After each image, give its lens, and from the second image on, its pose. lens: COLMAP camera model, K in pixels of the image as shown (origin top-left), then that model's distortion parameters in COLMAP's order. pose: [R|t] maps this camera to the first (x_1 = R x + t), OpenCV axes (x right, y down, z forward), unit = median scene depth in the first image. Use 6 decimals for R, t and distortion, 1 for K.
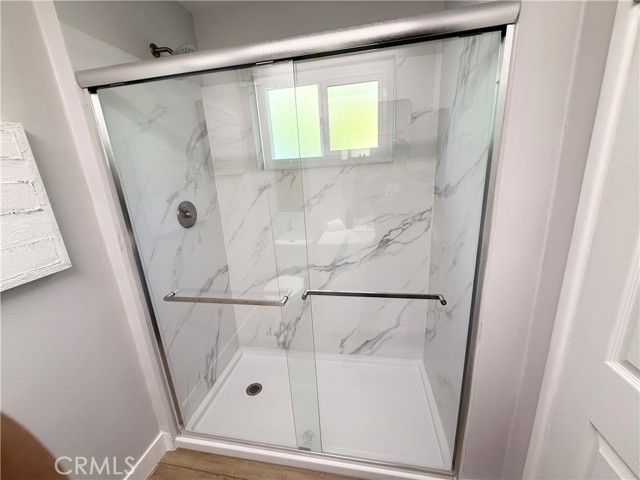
lens RADIAL K [[256.6, 0, 318.8], [0, 256.6, 239.1], [0, 0, 1]] dist [-0.000870, 0.001427]
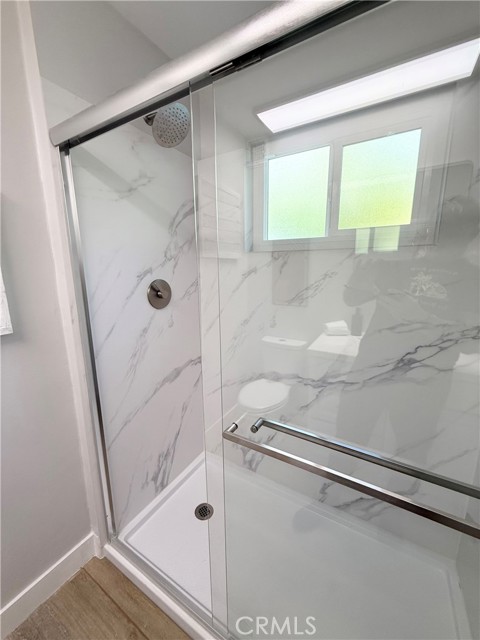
lens RADIAL K [[256.6, 0, 241.3], [0, 256.6, 318.1], [0, 0, 1]] dist [-0.000870, 0.001427]
pose [[0.936937, 0.121700, -0.327625, 0.060241], [-0.143352, 0.988751, -0.042673, -0.013883], [0.318747, 0.086948, 0.943844, 0.224277]]
